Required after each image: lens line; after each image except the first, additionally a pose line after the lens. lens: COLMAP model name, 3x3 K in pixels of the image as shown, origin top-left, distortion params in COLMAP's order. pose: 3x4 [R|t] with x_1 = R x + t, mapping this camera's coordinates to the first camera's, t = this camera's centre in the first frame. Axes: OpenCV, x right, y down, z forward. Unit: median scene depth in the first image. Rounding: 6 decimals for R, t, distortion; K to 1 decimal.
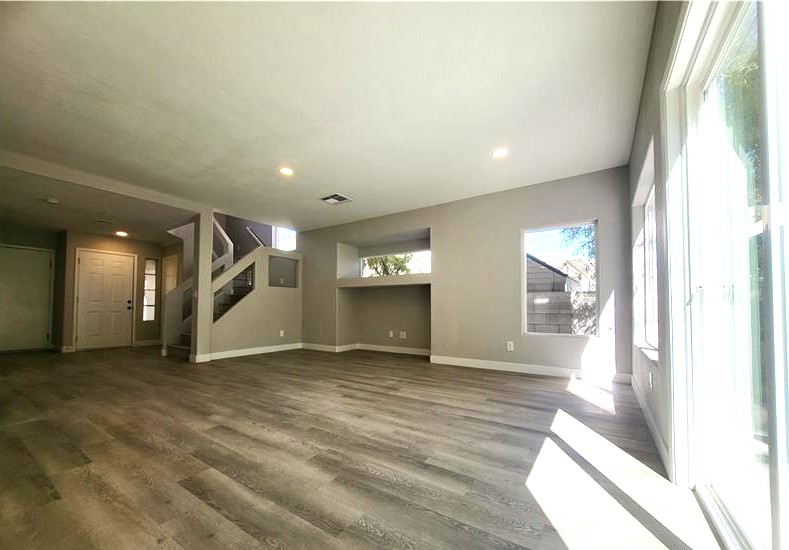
lens RADIAL K [[313.7, 0, 385.3], [0, 313.7, 299.5], [0, 0, 1]] dist [-0.001343, 0.001428]
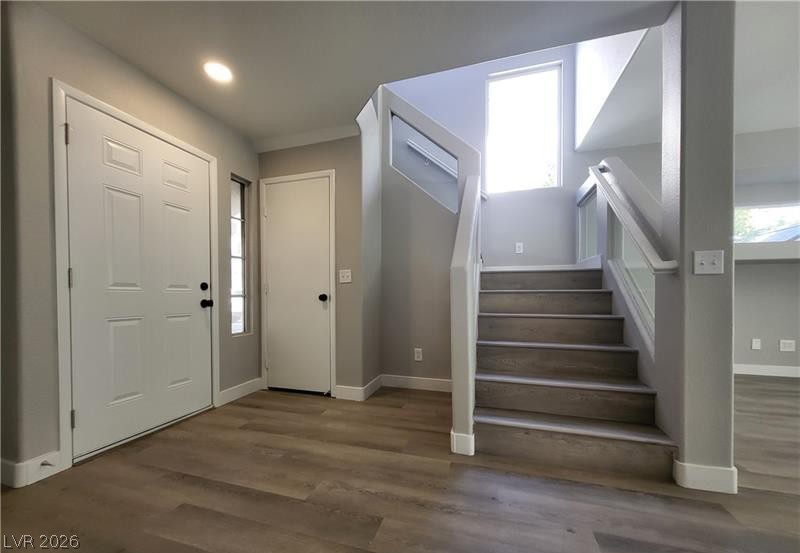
lens RADIAL K [[316.0, 0, 397.3], [0, 316.0, 299.9], [0, 0, 1]] dist [0.000113, 0.000606]
pose [[0.951899, -0.008361, 0.306296, -1.396394], [-0.006158, 0.998904, 0.046405, 0.009193], [-0.306349, -0.046059, 0.950804, 1.143315]]
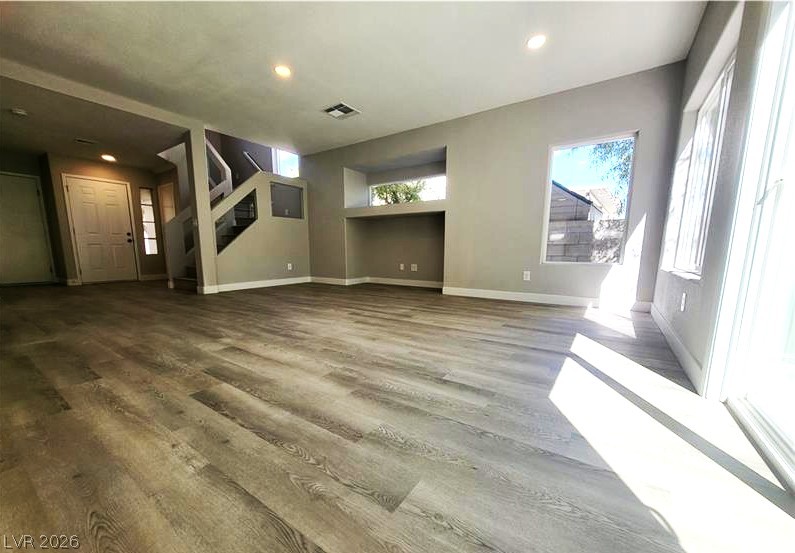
lens RADIAL K [[314.0, 0, 391.7], [0, 314.0, 300.9], [0, 0, 1]] dist [0.000113, 0.000606]
pose [[0.999984, -0.000172, -0.005708, -0.013159], [0.001267, 0.981337, 0.192292, 0.046738], [0.005568, -0.192296, 0.981321, 0.044571]]
